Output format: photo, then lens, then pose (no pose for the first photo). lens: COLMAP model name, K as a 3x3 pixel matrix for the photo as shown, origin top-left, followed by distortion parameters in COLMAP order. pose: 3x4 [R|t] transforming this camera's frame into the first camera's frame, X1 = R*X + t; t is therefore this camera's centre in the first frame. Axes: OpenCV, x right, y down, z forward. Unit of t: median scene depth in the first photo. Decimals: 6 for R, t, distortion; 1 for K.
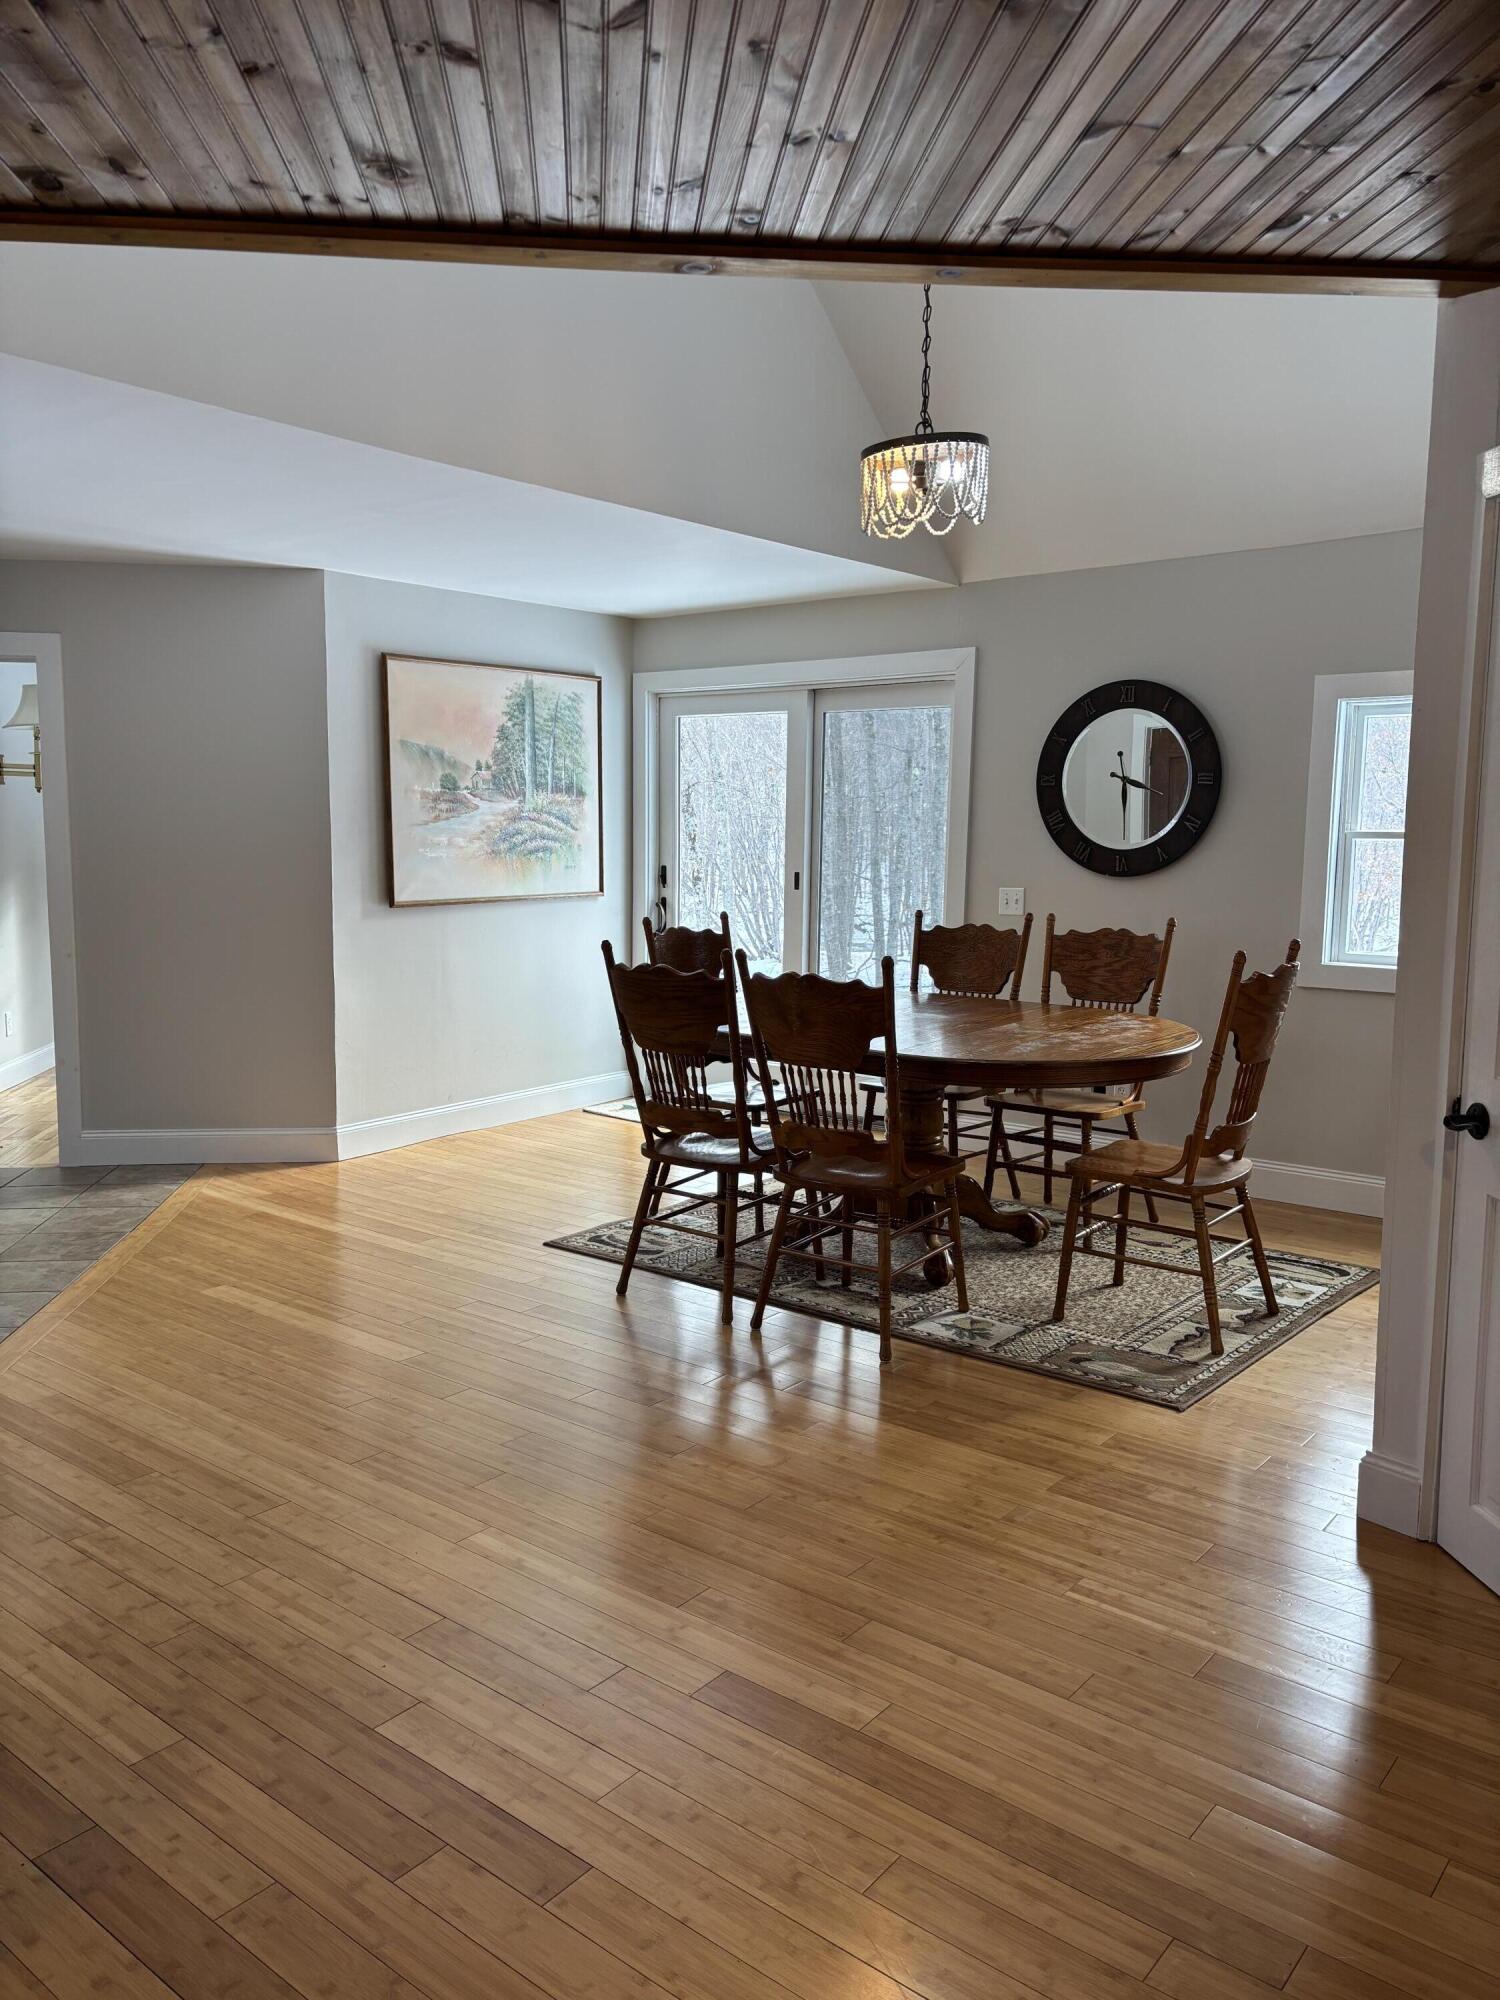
lens RADIAL K [[1478.6, 0, 750.0], [0, 1478.6, 1000.0], [0, 0, 1]] dist [0.002184, 0.000335]
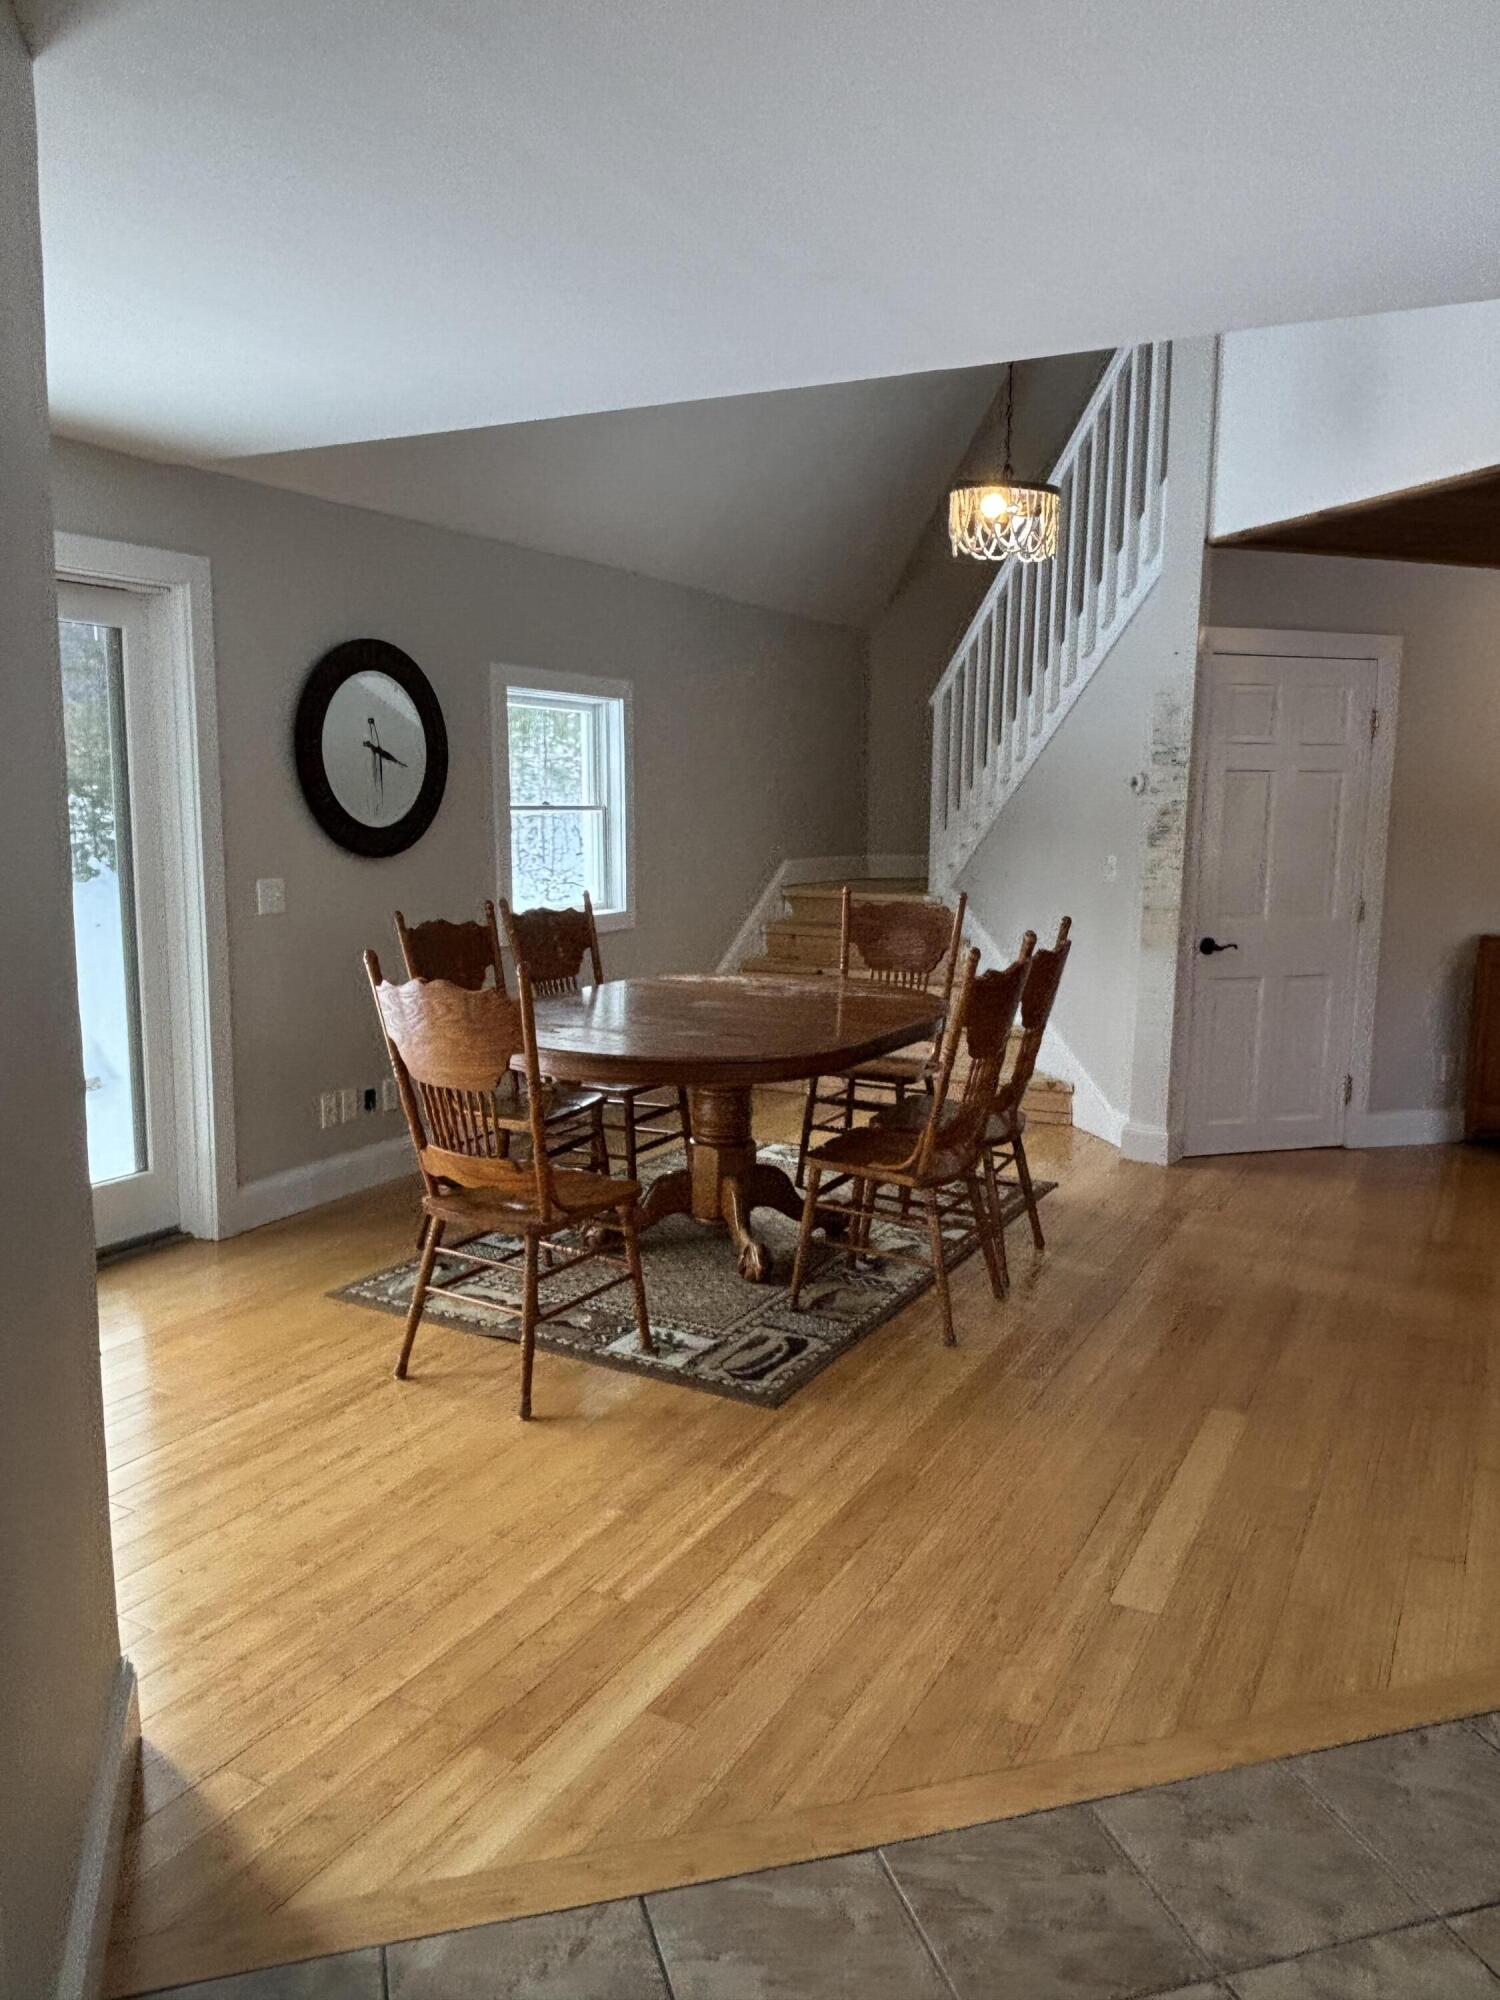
lens RADIAL K [[1426.8, 0, 750.0], [0, 1426.8, 1000.0], [0, 0, 1]] dist [0.071305, -0.109230]
pose [[-0.174323, -0.153699, 0.972619, -0.727274], [0.100756, 0.979774, 0.172888, -0.139306], [-0.979520, 0.128135, -0.155311, 1.015176]]
